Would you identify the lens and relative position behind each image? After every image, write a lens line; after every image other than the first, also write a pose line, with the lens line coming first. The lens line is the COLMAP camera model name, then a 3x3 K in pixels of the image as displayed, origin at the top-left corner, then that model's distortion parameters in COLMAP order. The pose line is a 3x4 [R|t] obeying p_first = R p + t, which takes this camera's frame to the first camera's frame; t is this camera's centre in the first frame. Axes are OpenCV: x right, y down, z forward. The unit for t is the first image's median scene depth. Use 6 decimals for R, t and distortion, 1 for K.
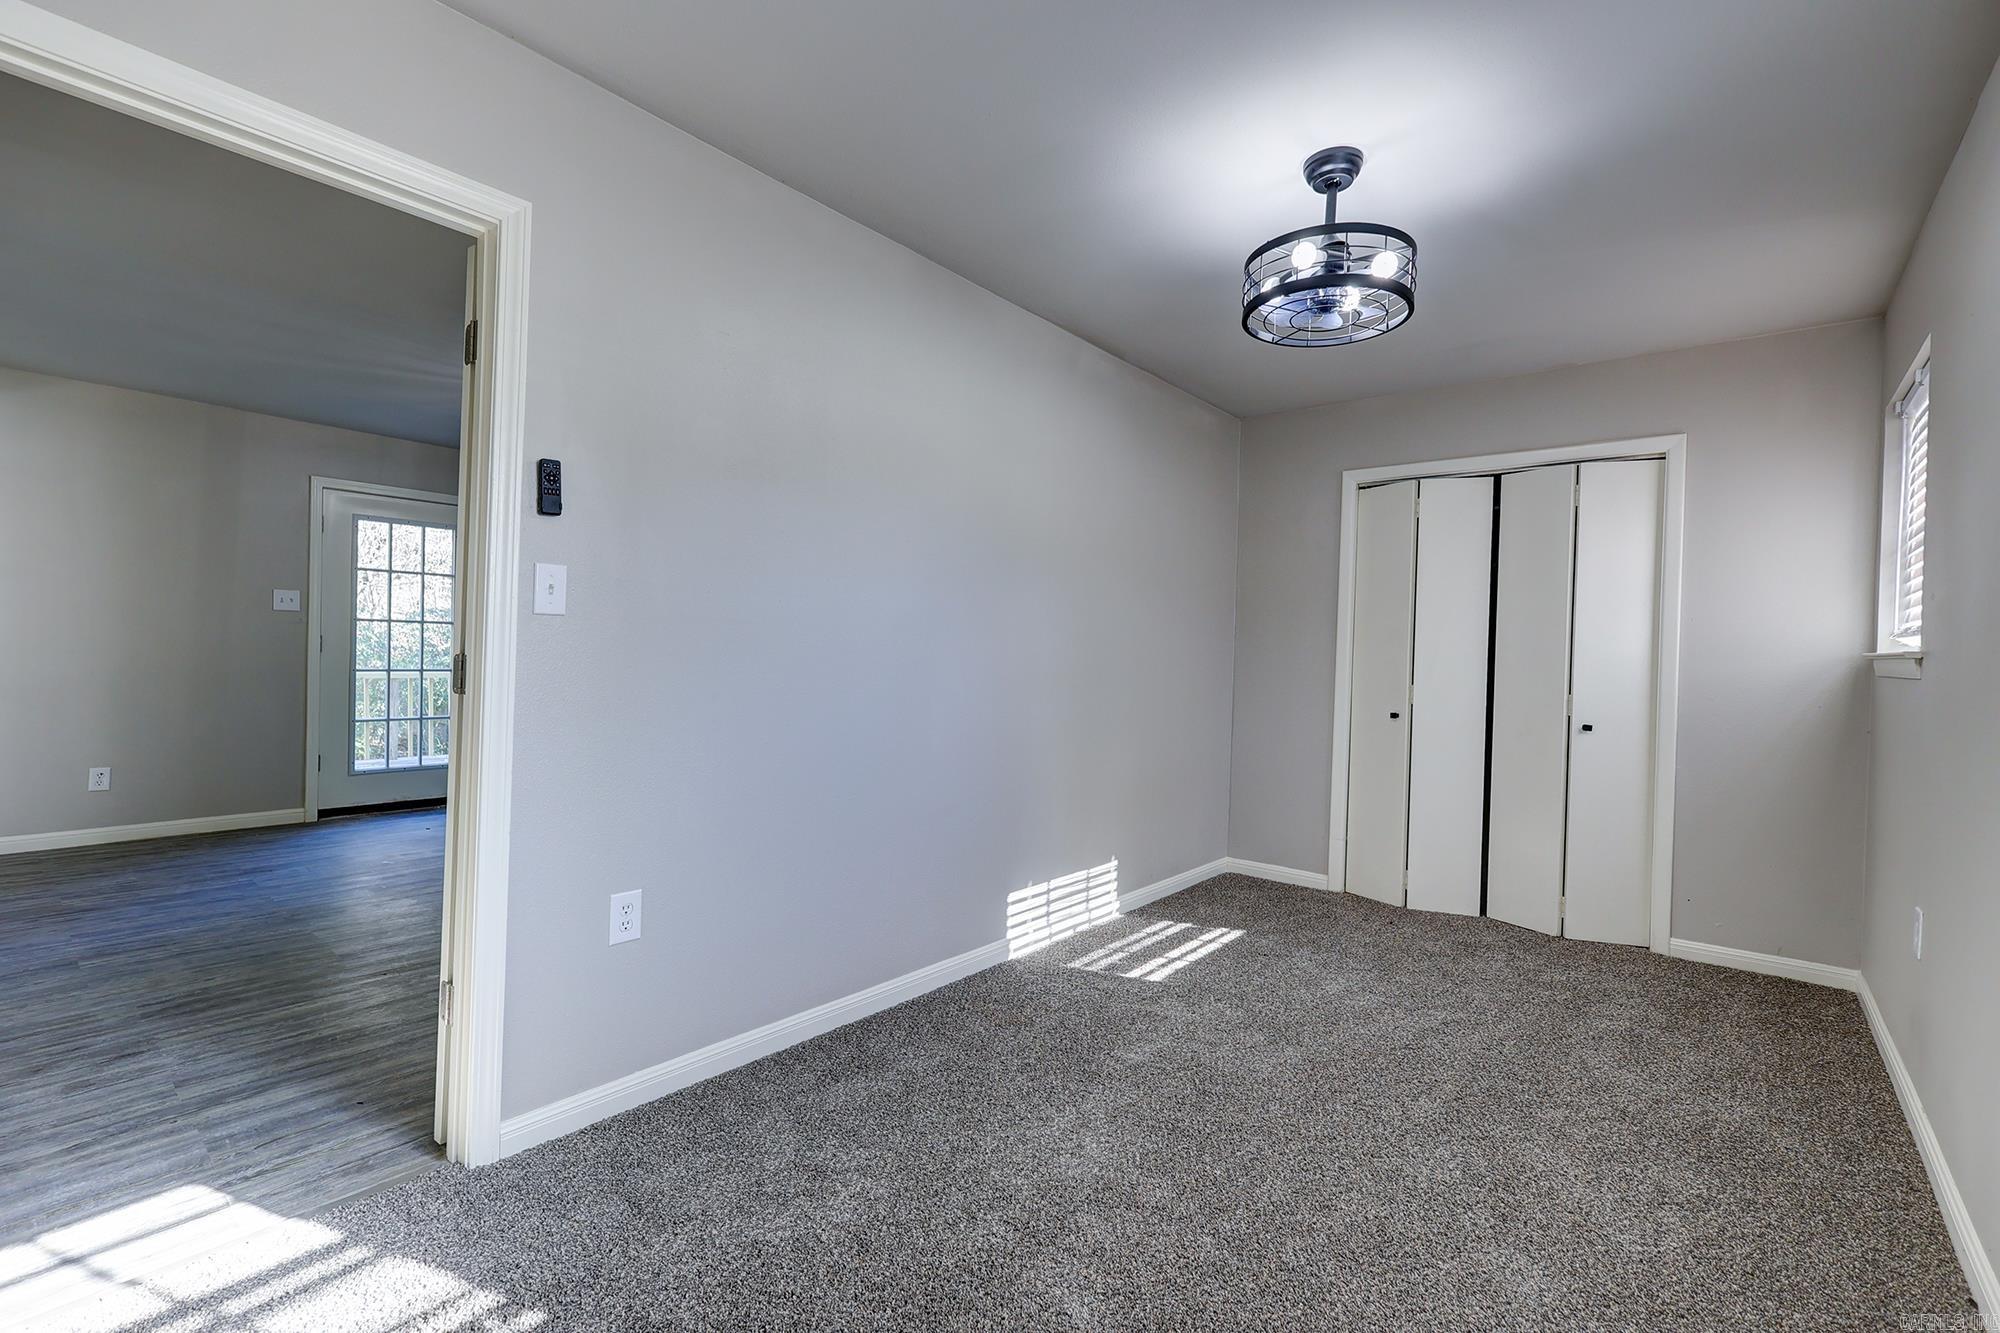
lens RADIAL K [[867.2, 0, 1005.1], [0, 867.2, 661.5], [0, 0, 1]] dist [0.001717, 0.000069]
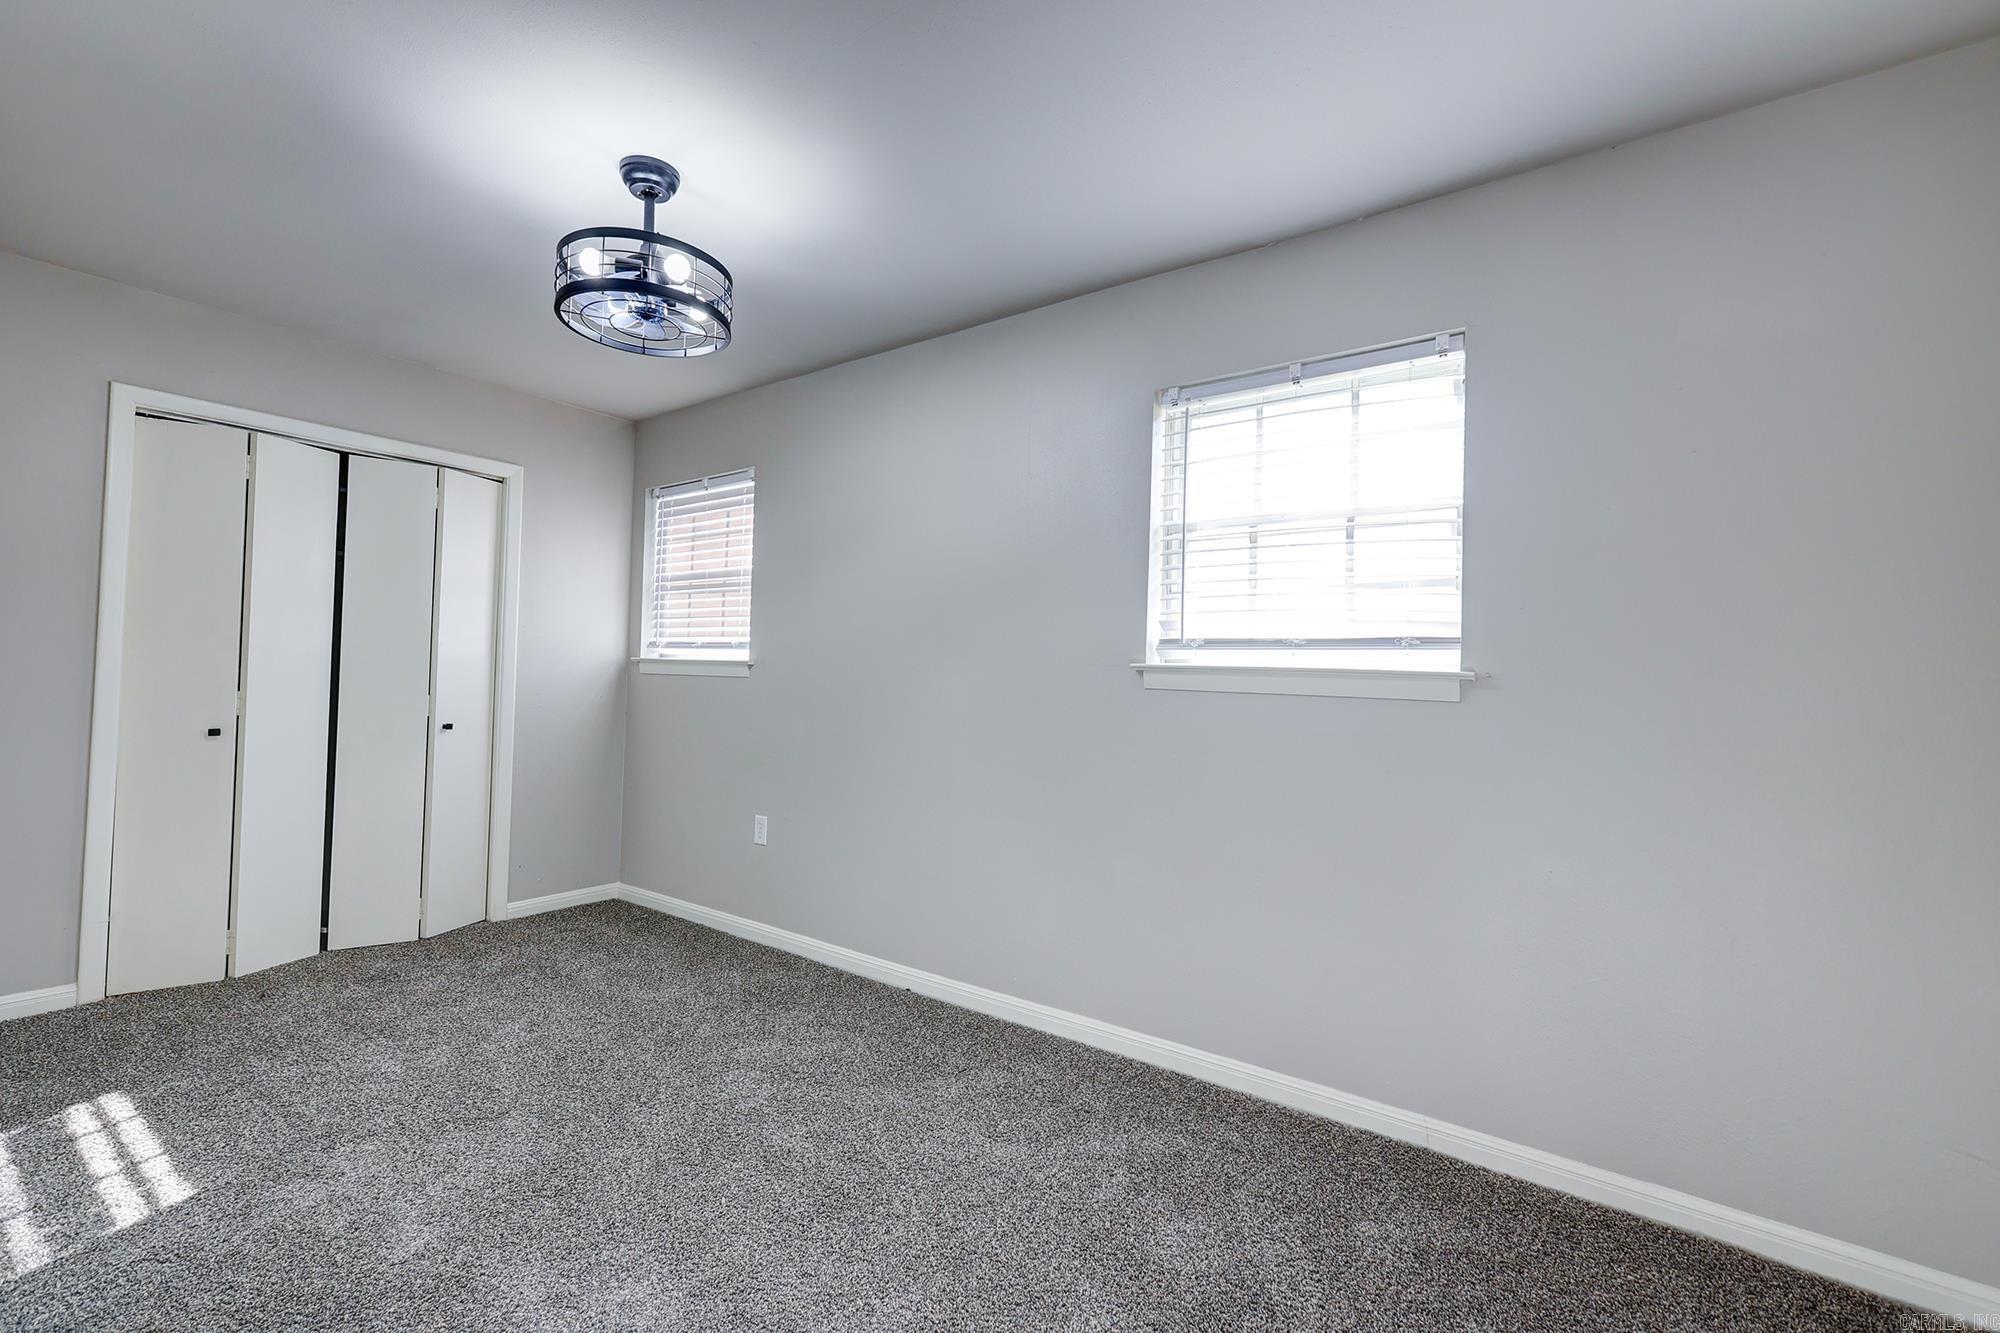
lens RADIAL K [[869.9, 0, 1004.8], [0, 869.9, 660.7], [0, 0, 1]] dist [0.004637, 0.000589]
pose [[-0.056559, -0.005145, 0.998386, -0.413843], [-0.016409, 0.999856, 0.004223, -0.017630], [-0.998264, -0.016143, -0.056635, 0.411421]]
